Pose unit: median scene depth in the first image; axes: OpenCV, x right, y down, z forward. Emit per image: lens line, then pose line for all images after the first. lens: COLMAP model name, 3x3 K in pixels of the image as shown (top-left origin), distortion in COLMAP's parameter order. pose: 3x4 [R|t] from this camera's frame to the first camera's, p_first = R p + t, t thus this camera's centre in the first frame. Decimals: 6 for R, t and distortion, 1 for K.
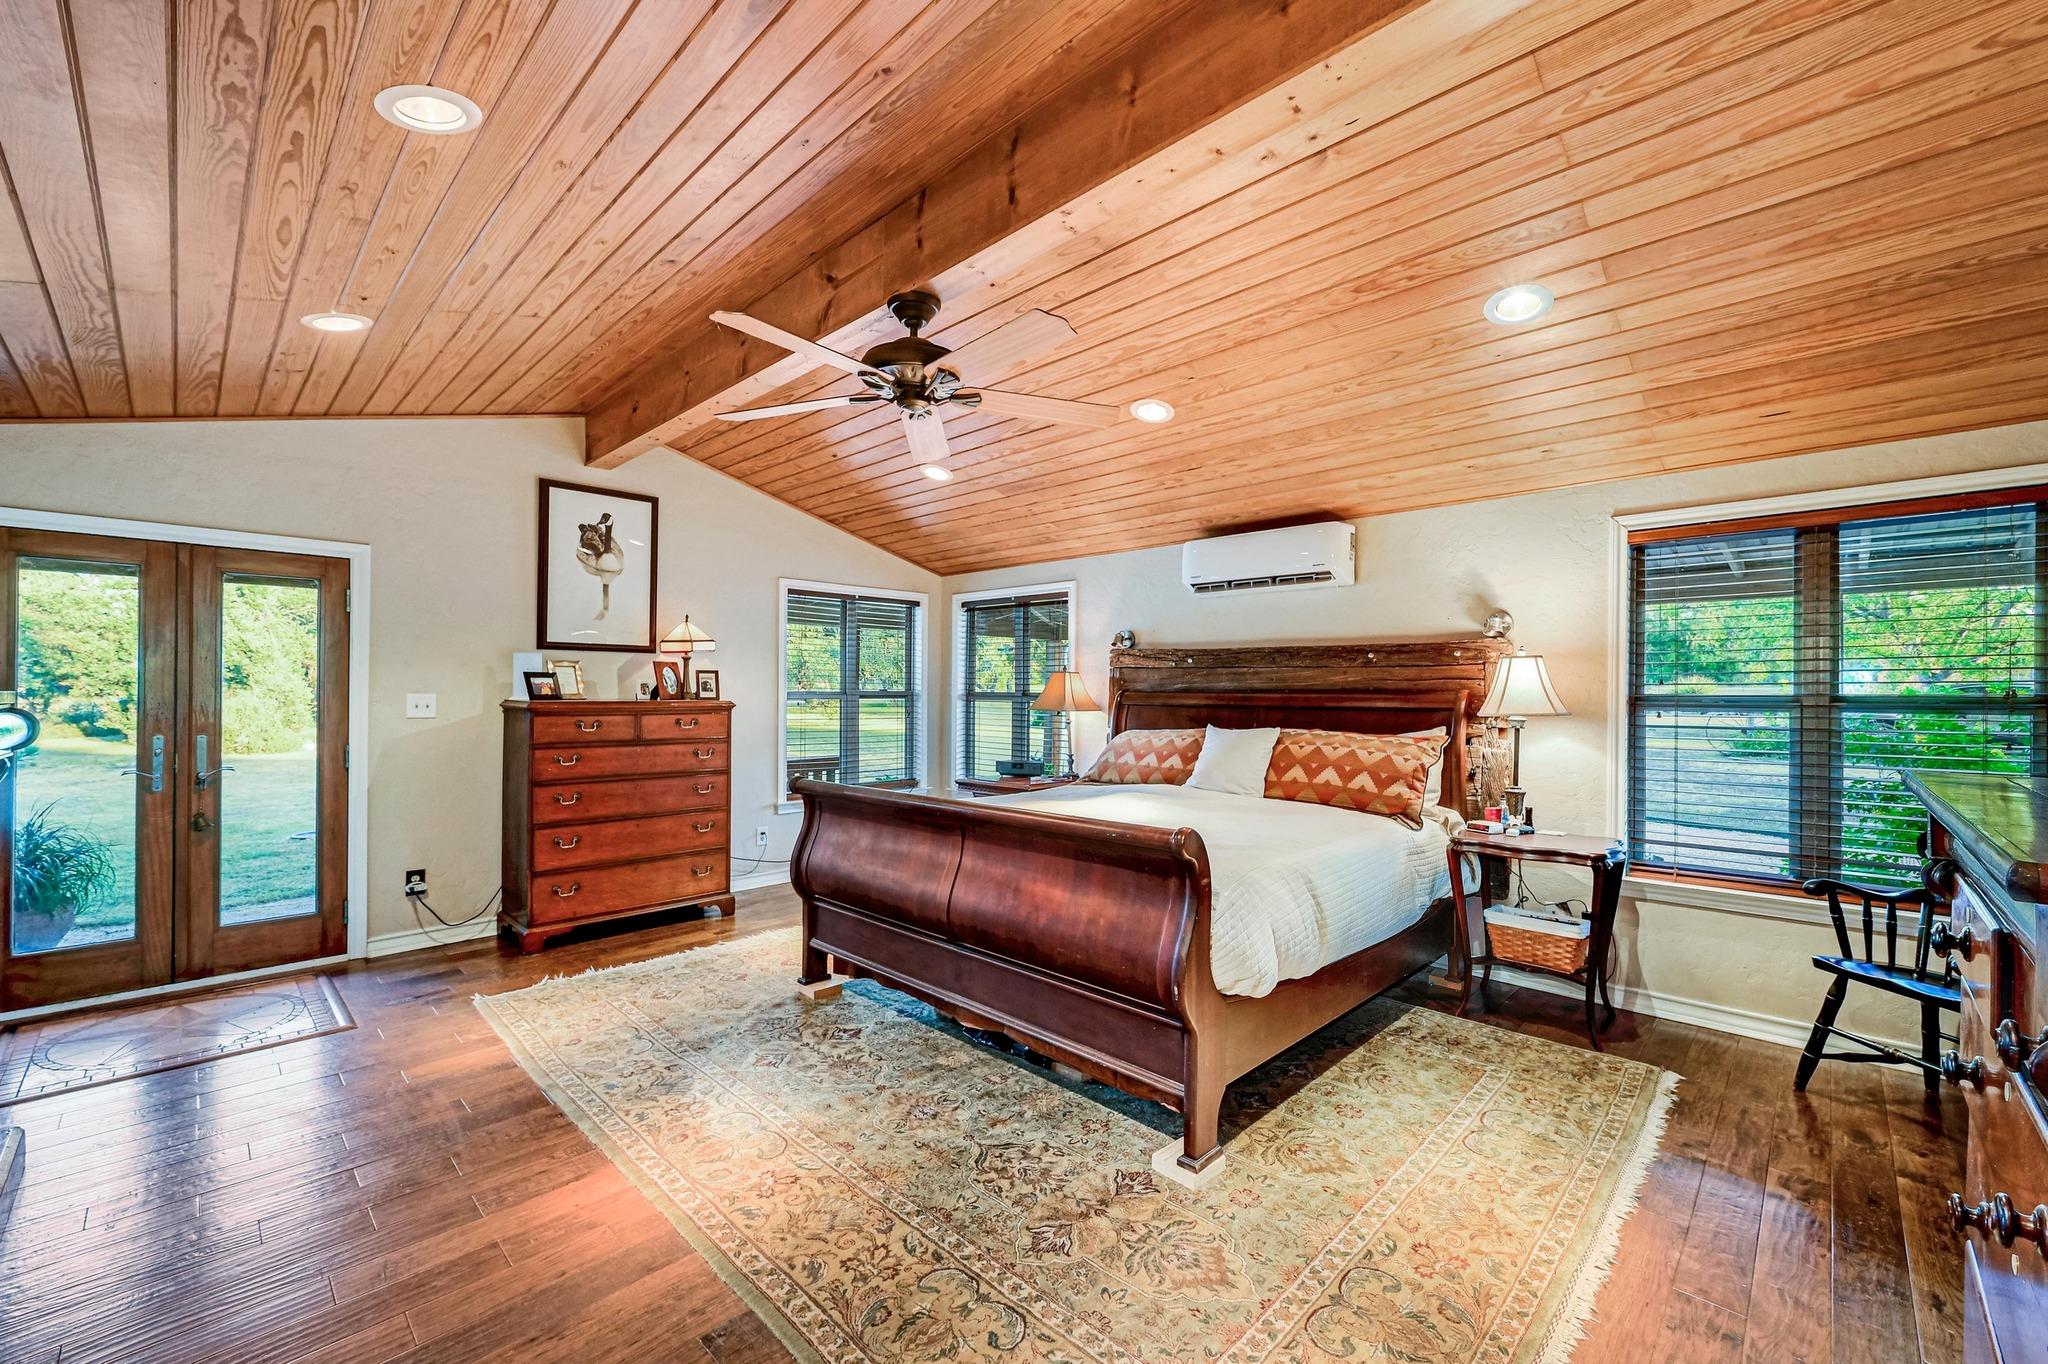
lens RADIAL K [[820.9, 0, 1032.7], [0, 820.9, 691.0], [0, 0, 1]] dist [0.000733, -0.000139]
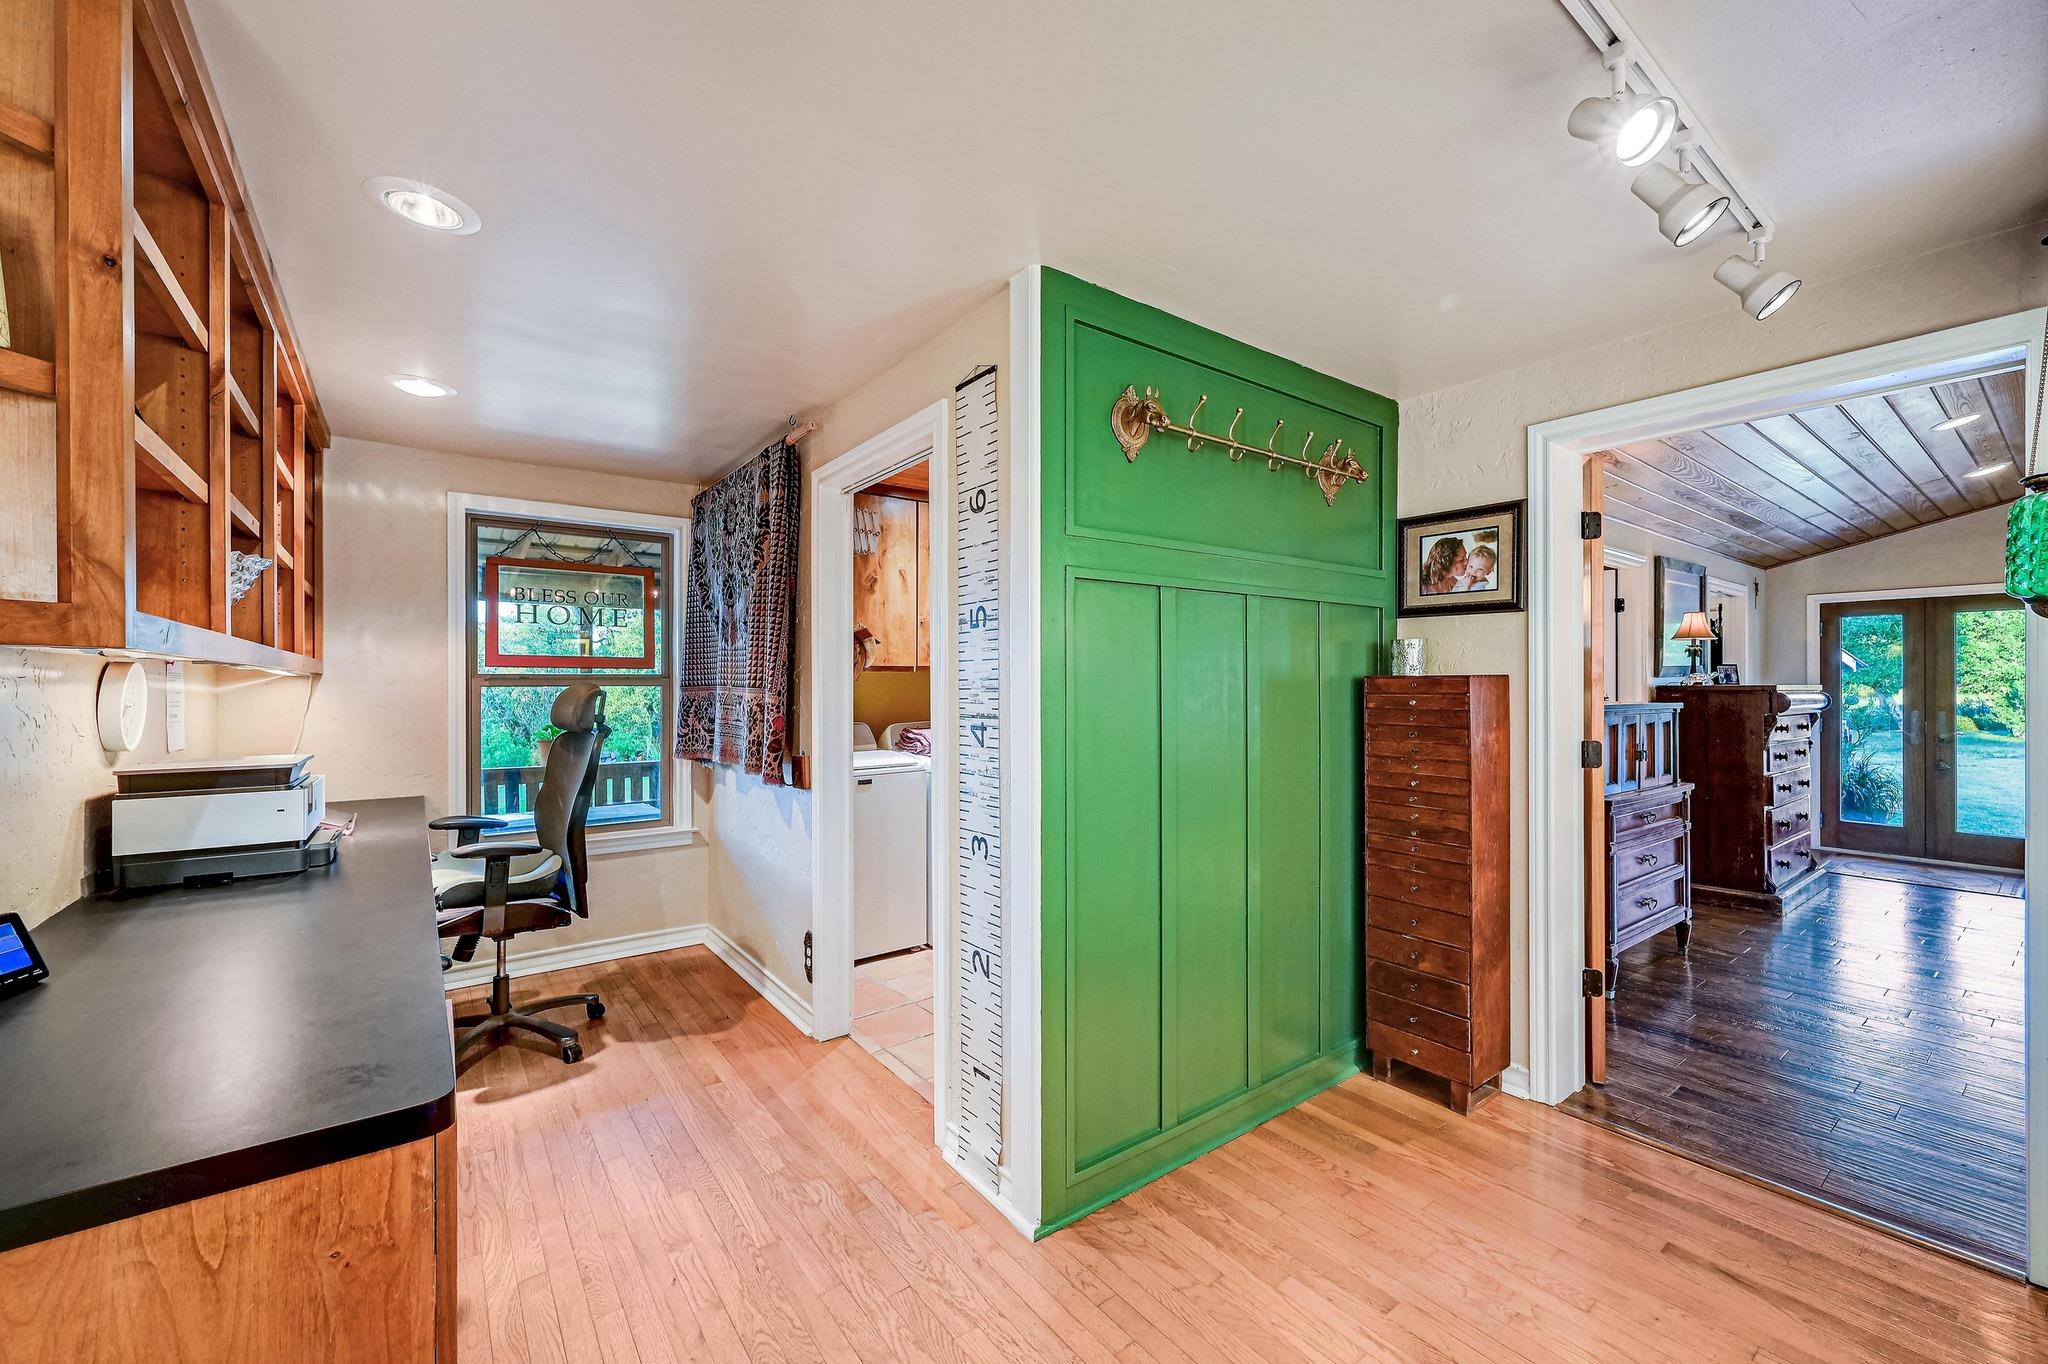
lens RADIAL K [[820.9, 0, 1032.7], [0, 820.9, 691.0], [0, 0, 1]] dist [0.000733, -0.000139]
pose [[-0.154647, -0.000370, -0.987970, 0.899292], [0.003333, 0.999994, -0.000897, 0.007612], [0.987964, -0.003432, -0.154645, -0.549954]]
